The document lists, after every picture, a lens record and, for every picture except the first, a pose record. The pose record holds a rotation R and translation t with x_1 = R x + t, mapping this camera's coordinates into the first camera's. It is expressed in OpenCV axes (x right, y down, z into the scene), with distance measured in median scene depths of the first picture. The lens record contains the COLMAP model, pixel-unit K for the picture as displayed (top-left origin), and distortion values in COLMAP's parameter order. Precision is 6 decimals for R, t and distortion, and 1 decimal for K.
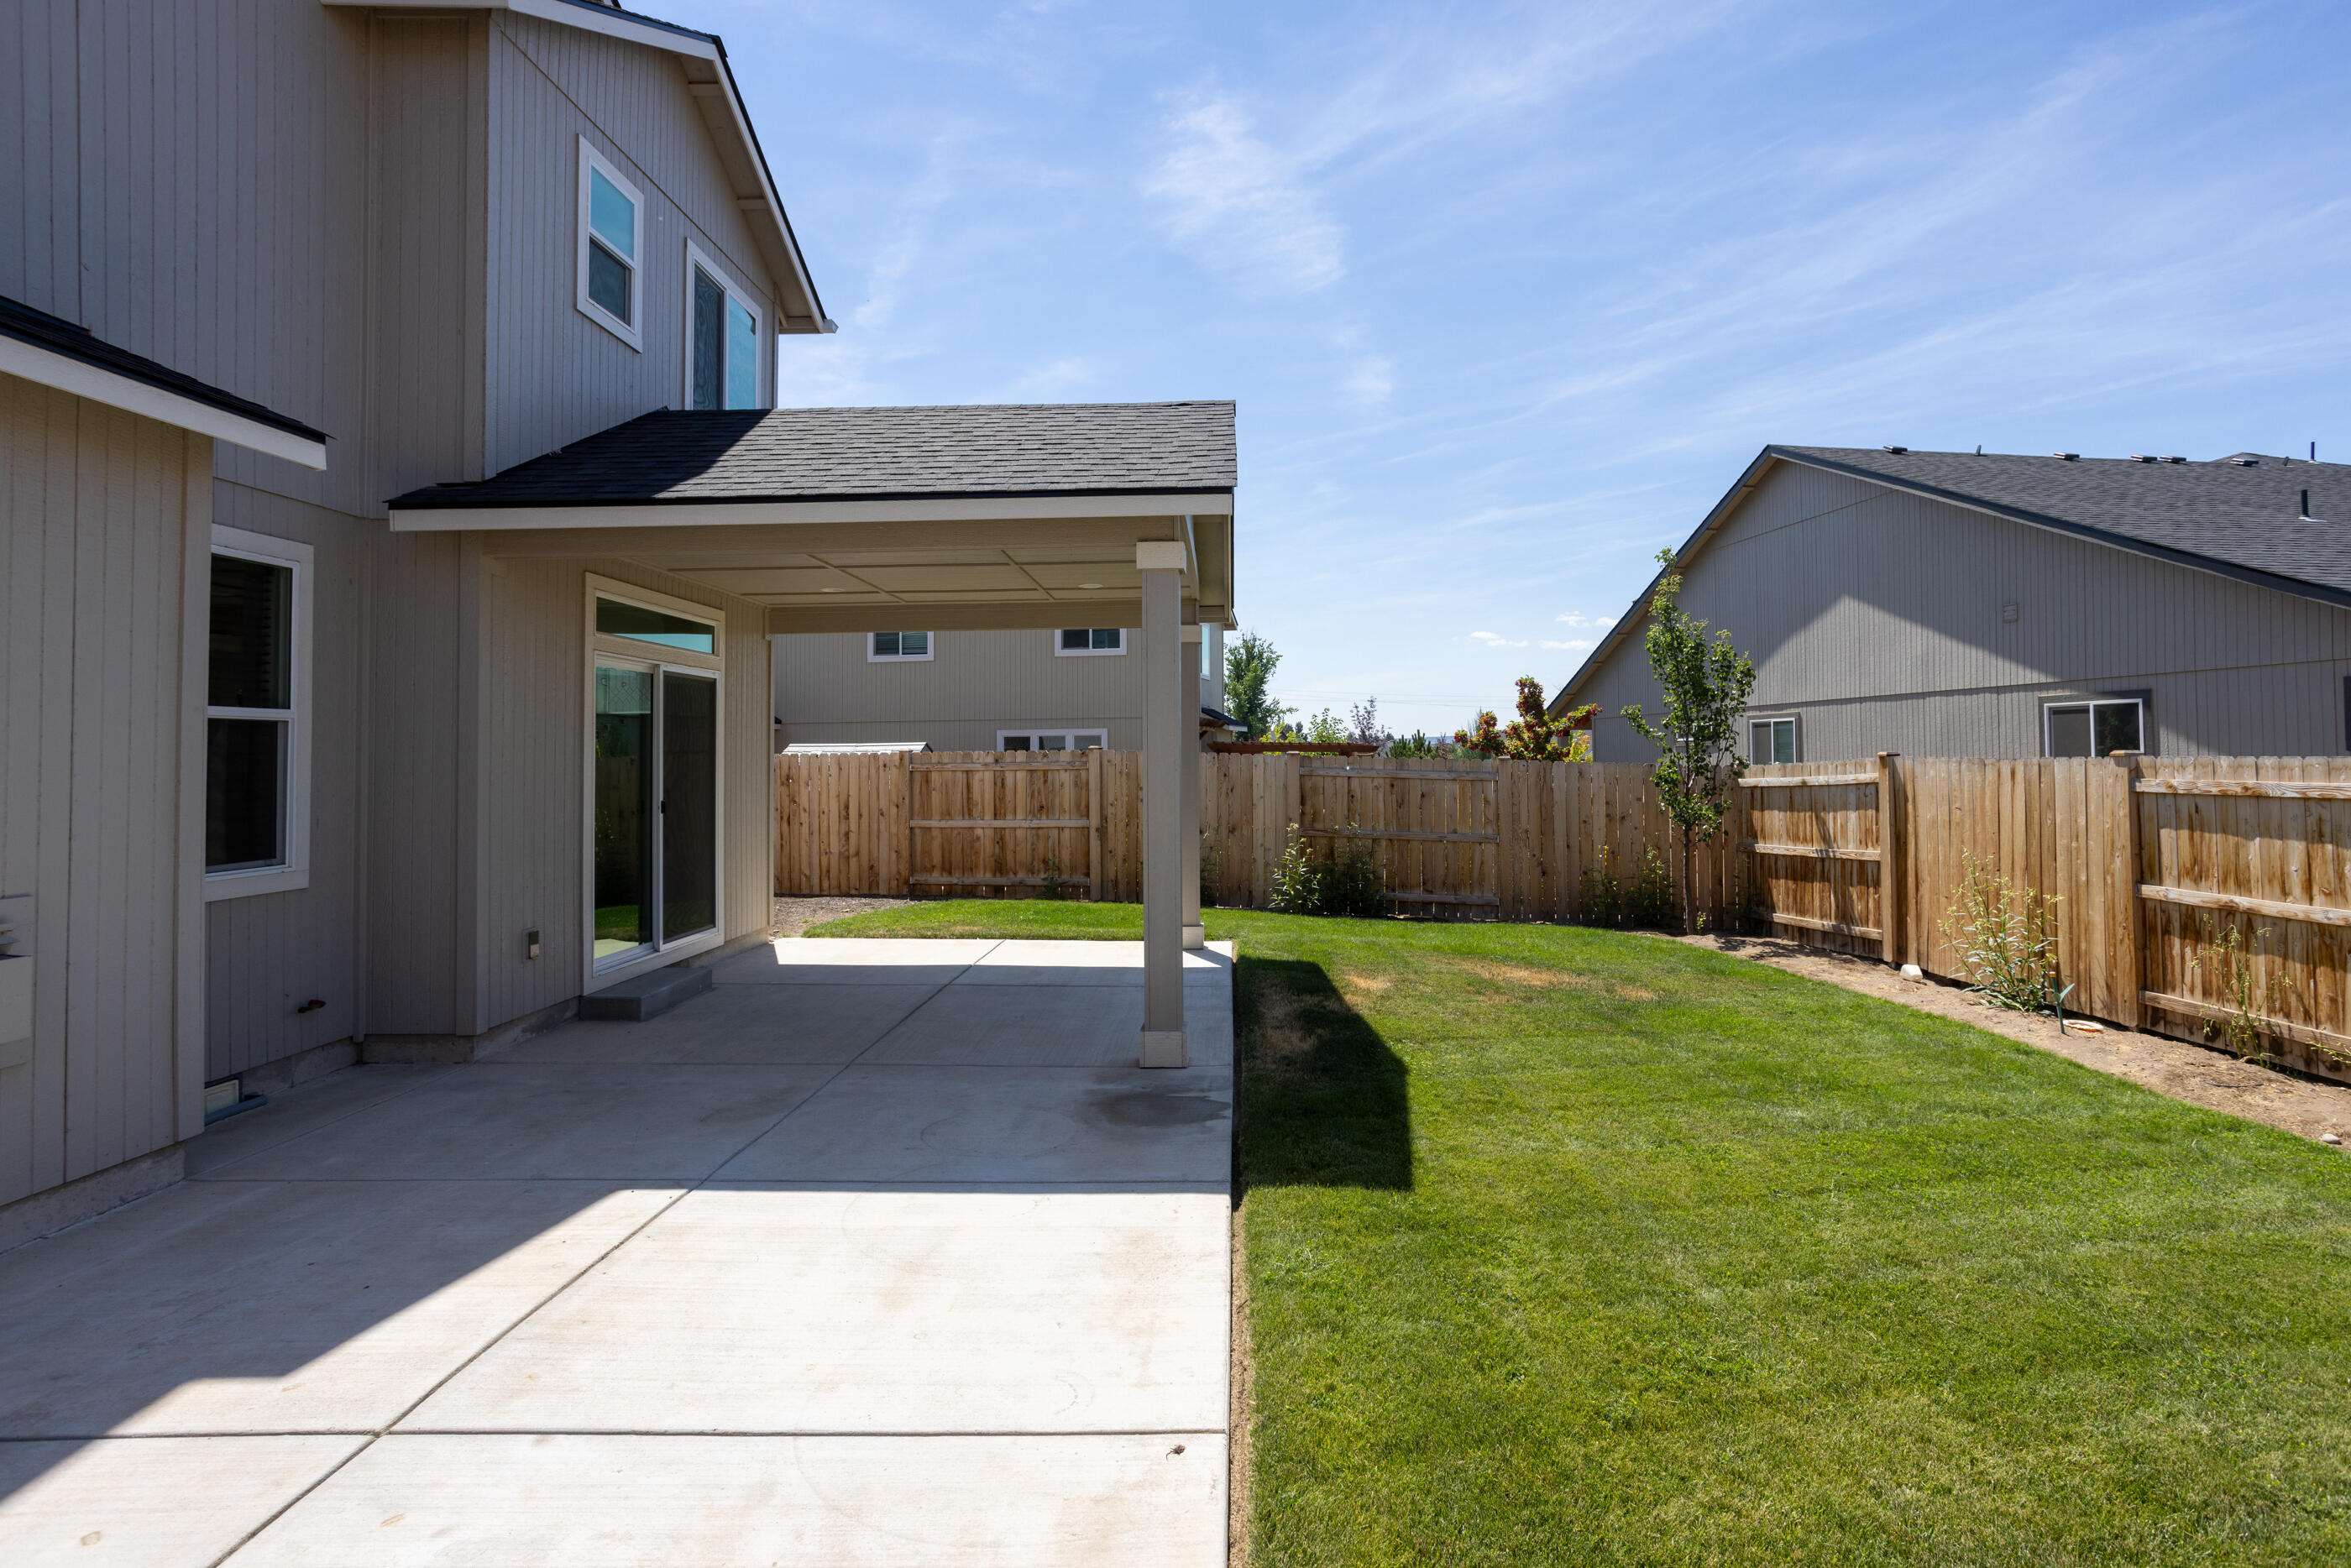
lens RADIAL K [[1147.6, 0, 1201.5], [0, 1147.6, 725.8], [0, 0, 1]] dist [-0.040050, 0.030758]
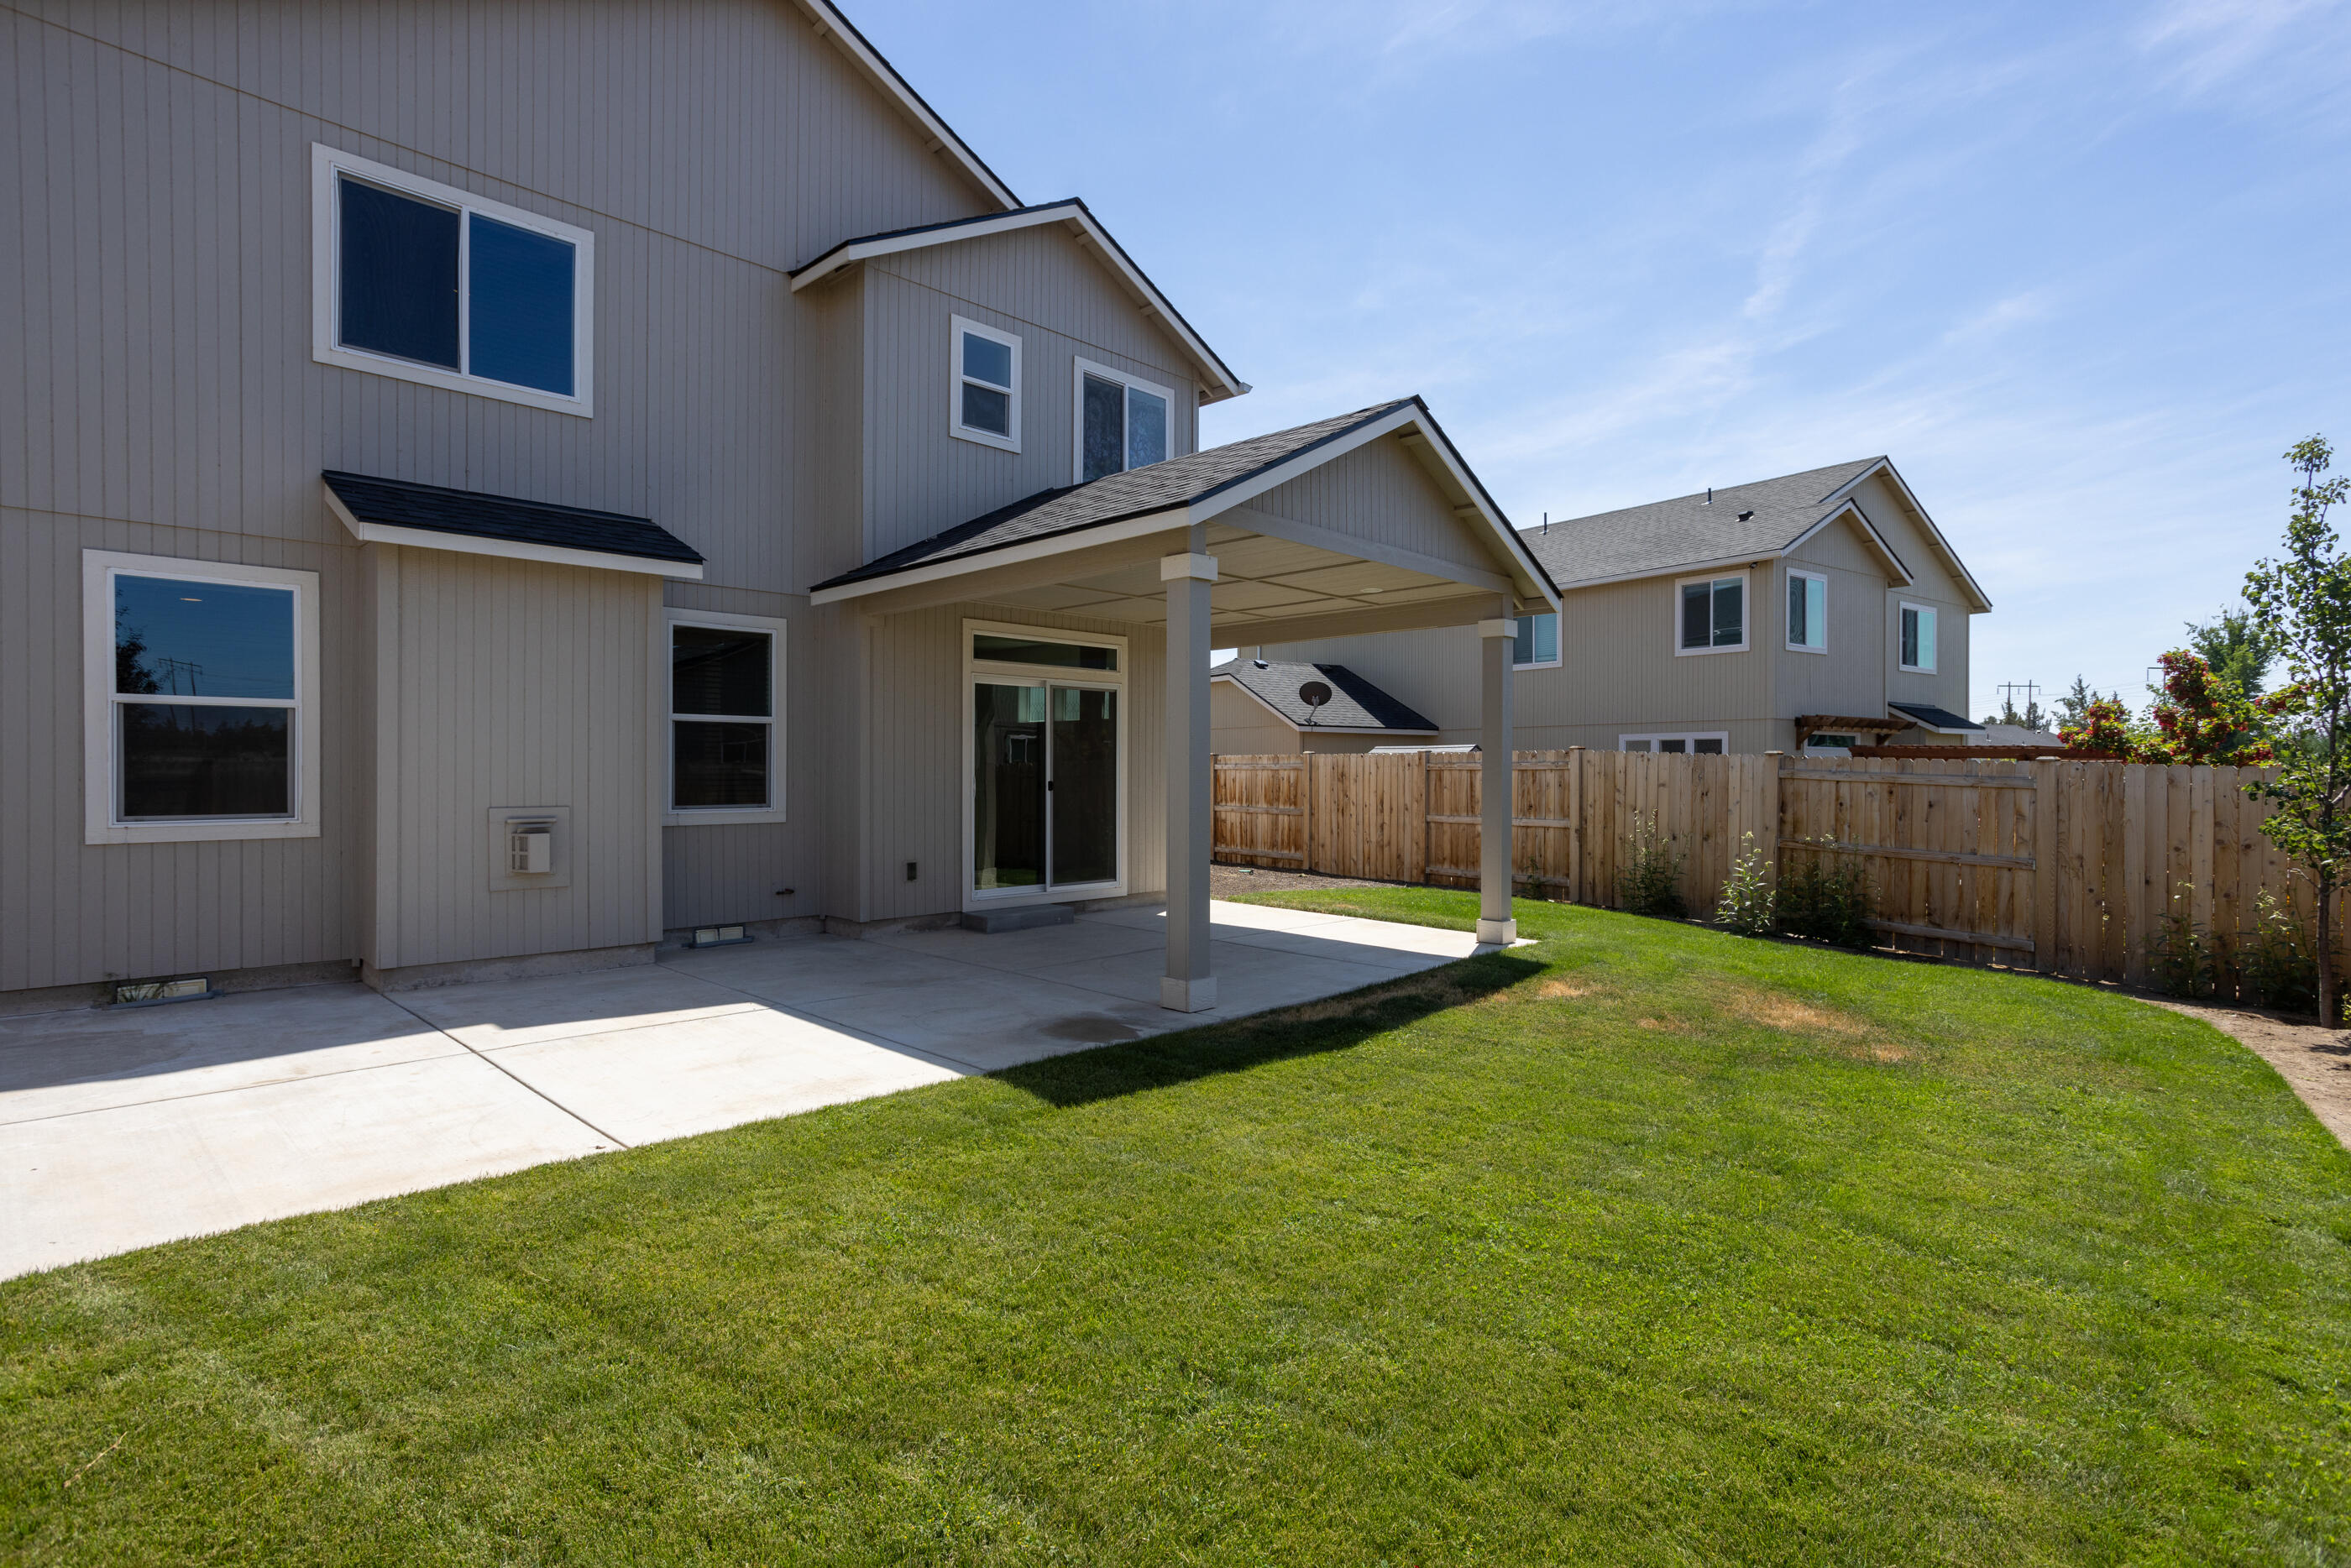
lens RADIAL K [[1129.2, 0, 1226.2], [0, 1129.2, 773.2], [0, 0, 1]] dist [-0.035897, 0.029801]
pose [[0.745105, 0.013120, -0.666818, 0.357507], [0.007509, 0.999578, 0.028057, 0.012521], [0.666905, -0.025913, 0.744692, 0.085249]]
